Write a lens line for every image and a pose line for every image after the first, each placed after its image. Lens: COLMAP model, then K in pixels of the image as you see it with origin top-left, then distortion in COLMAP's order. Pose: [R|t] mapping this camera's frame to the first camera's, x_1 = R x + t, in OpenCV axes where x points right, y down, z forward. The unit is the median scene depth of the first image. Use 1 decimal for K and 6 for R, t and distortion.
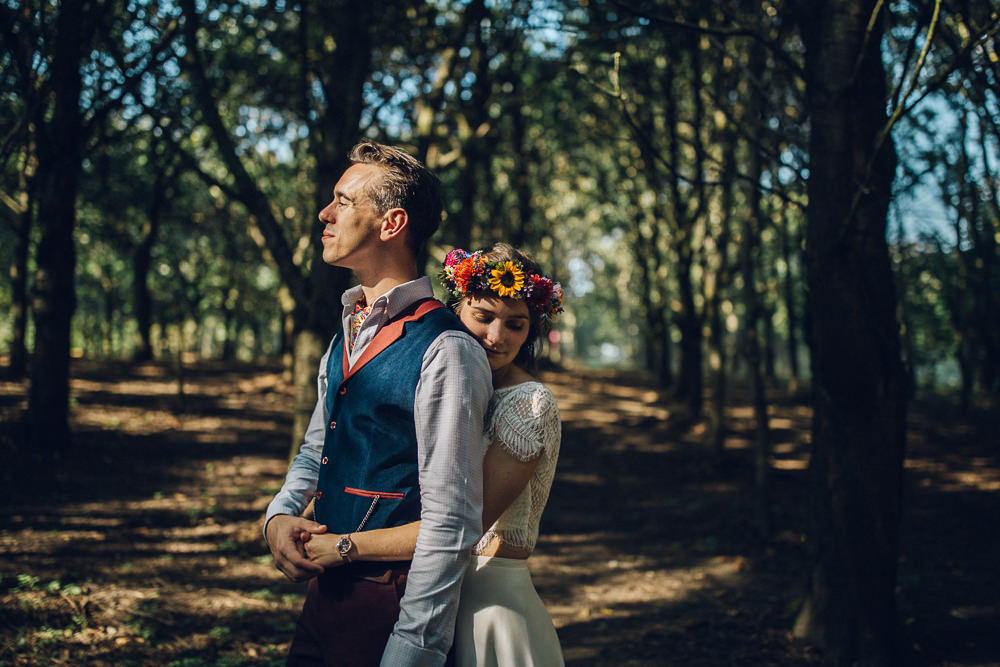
lens RADIAL K [[1016.0, 0, 500.0], [0, 1016.0, 333.5], [0, 0, 1]] dist [0.010078, -0.012913]
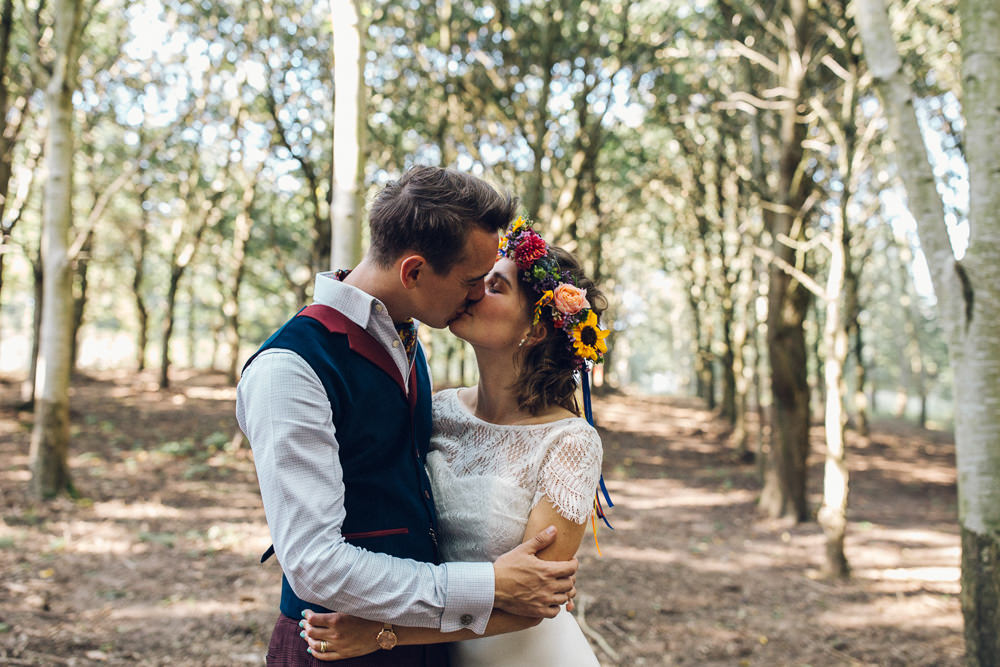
lens RADIAL K [[1063.3, 0, 500.0], [0, 1063.3, 333.5], [0, 0, 1]] dist [0.010064, 0.032560]
pose [[0.998992, 0.023361, -0.038326, -0.029767], [-0.024188, 0.999482, -0.021239, -0.004634], [0.037810, 0.022145, 0.999040, -0.188357]]
